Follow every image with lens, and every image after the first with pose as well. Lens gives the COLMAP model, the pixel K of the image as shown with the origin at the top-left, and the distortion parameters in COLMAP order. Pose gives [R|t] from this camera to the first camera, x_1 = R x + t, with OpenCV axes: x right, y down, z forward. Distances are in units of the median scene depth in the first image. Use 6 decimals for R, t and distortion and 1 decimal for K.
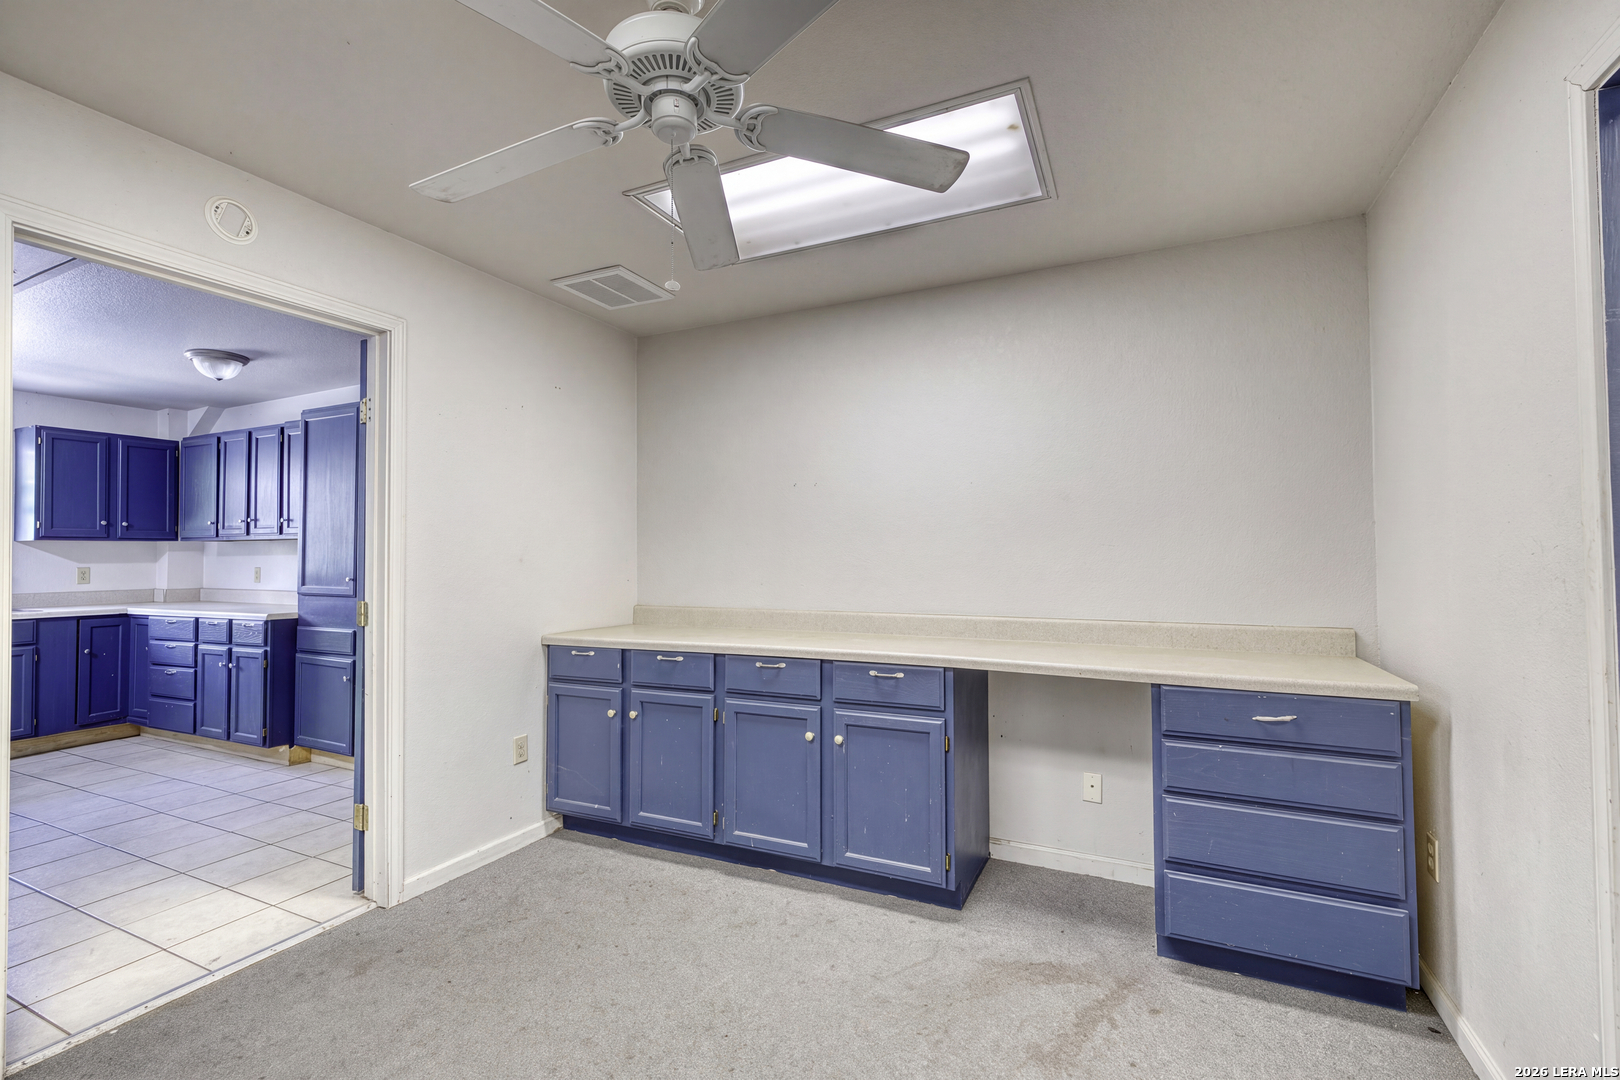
lens RADIAL K [[669.5, 0, 785.3], [0, 669.5, 538.6], [0, 0, 1]] dist [0.010460, -0.000379]
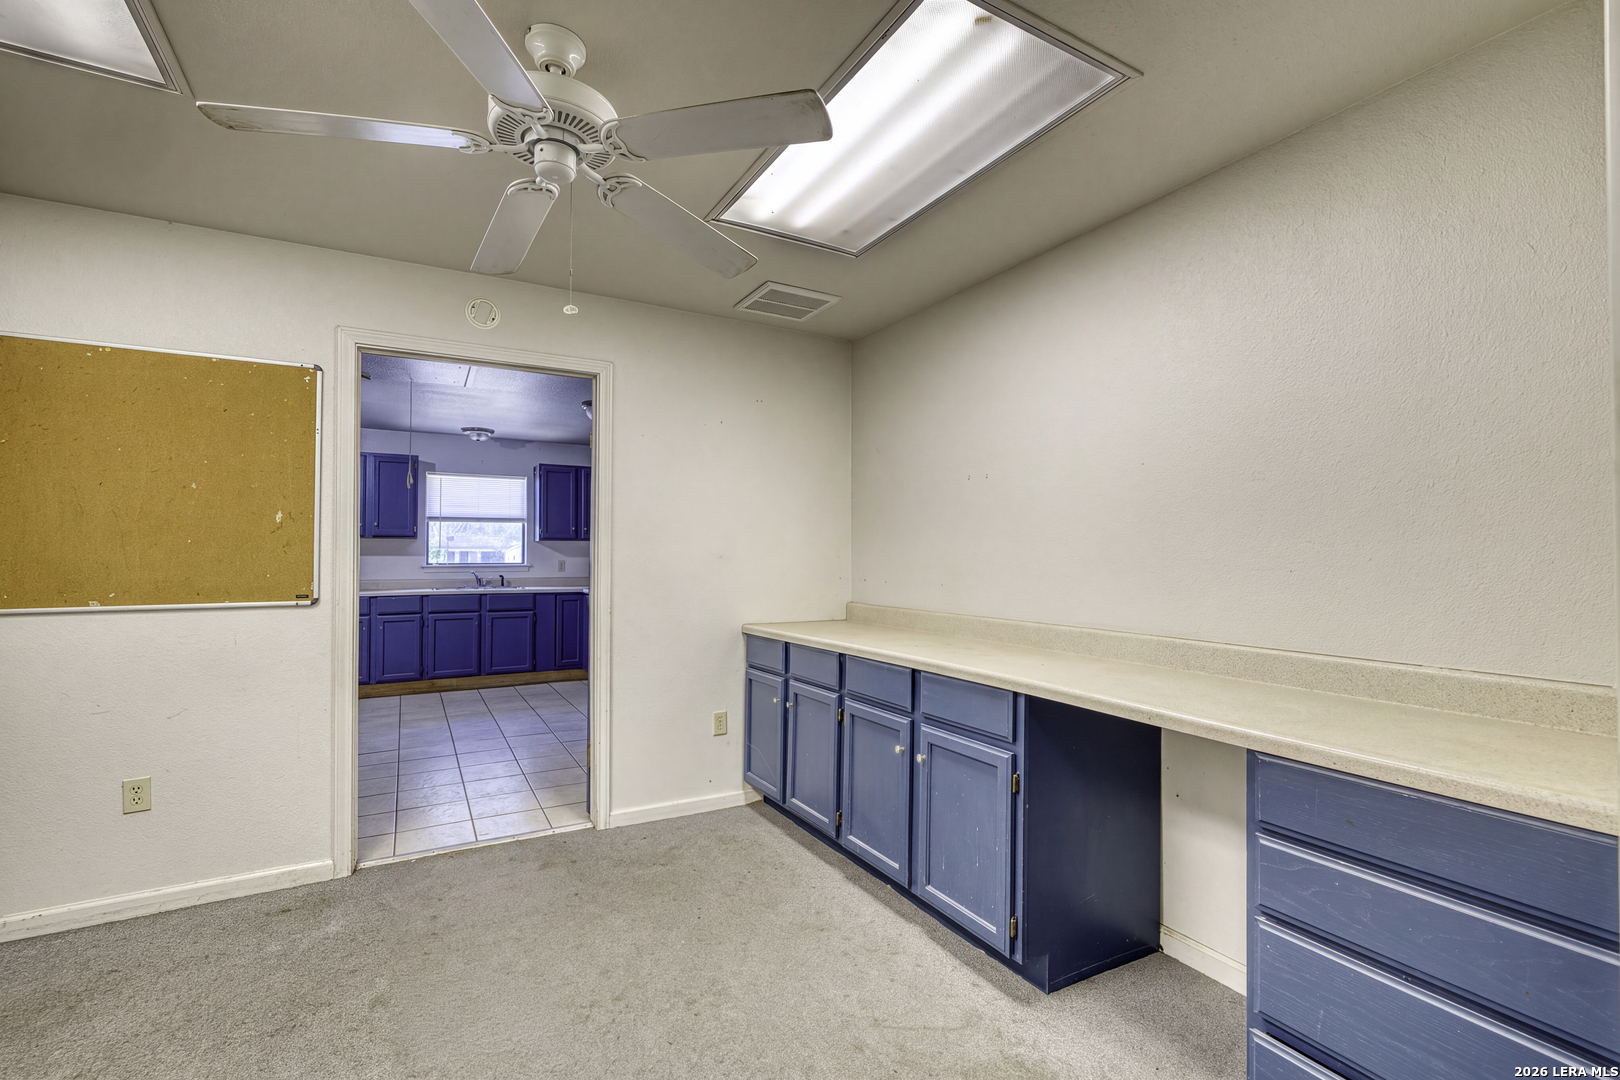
lens RADIAL K [[669.5, 0, 804.6], [0, 669.5, 543.2], [0, 0, 1]] dist [0.010460, -0.000379]
pose [[0.840106, 0.000459, -0.542423, 0.219976], [0.002005, 0.999990, 0.003951, 0.002812], [0.542419, -0.004407, 0.840096, 0.078623]]
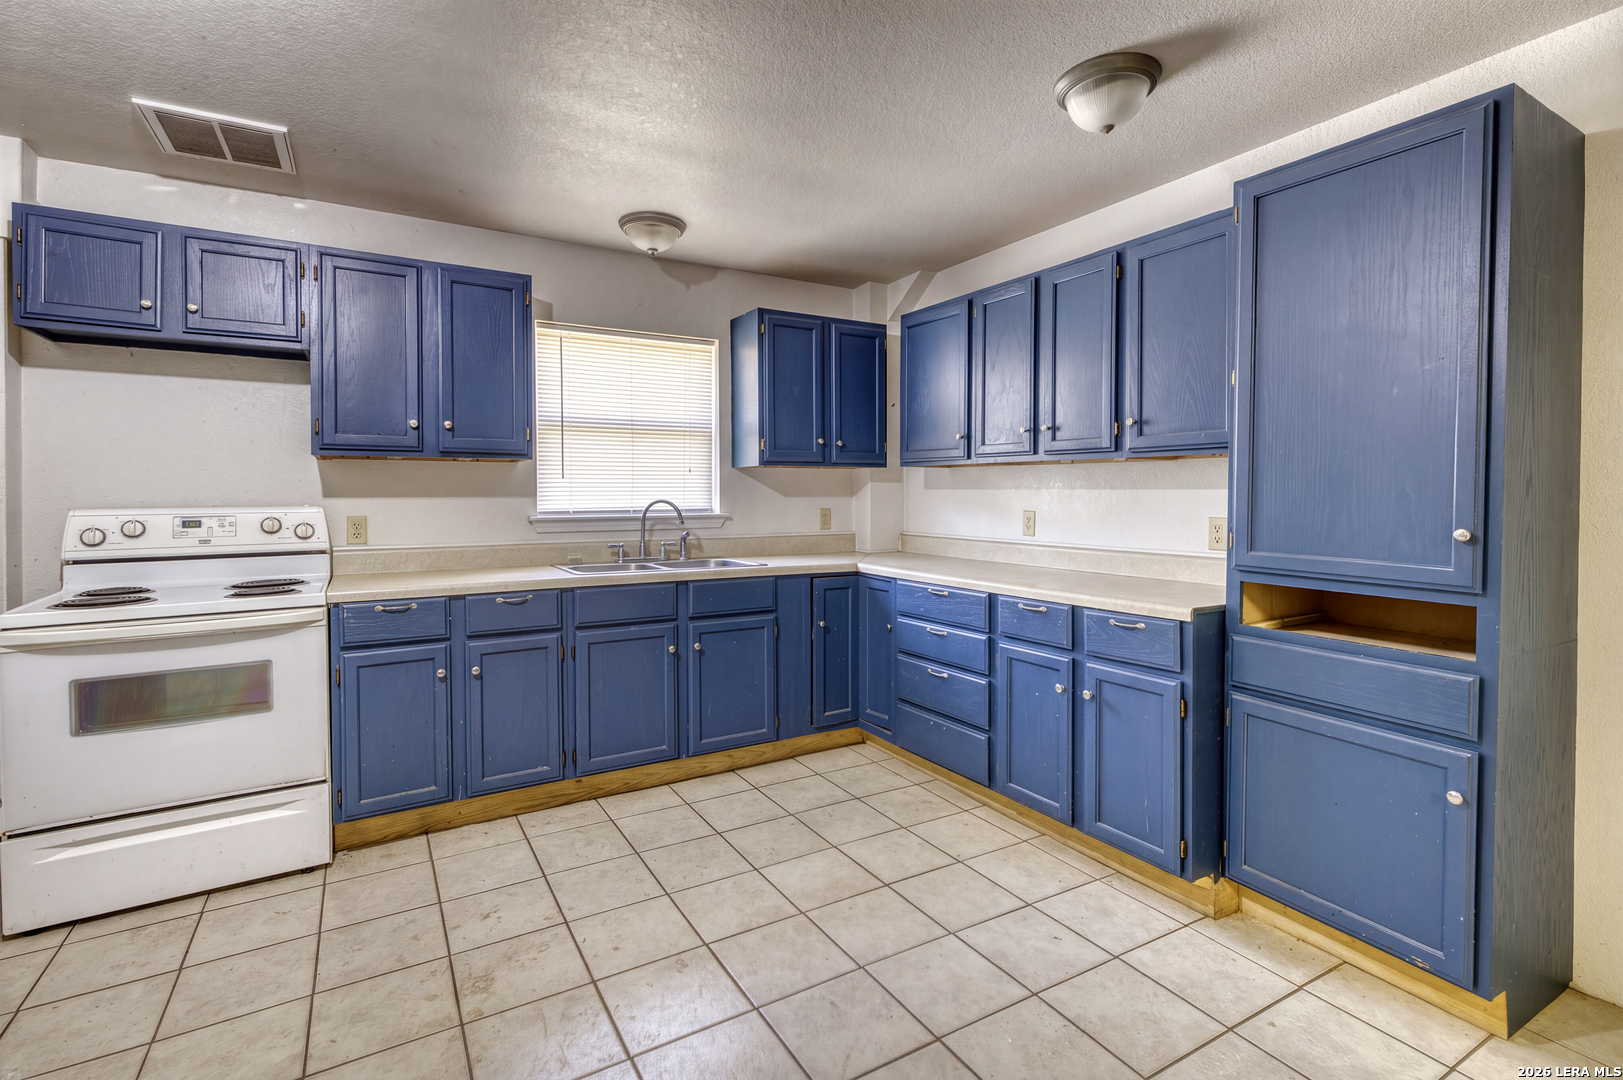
lens RADIAL K [[749.1, 0, 821.6], [0, 749.1, 506.9], [0, 0, 1]] dist [0.003181, 0.001177]
pose [[0.834398, 0.015900, -0.550933, -0.674816], [0.009982, 0.998984, 0.043948, 0.012873], [0.551072, -0.042169, 0.833391, 0.400622]]
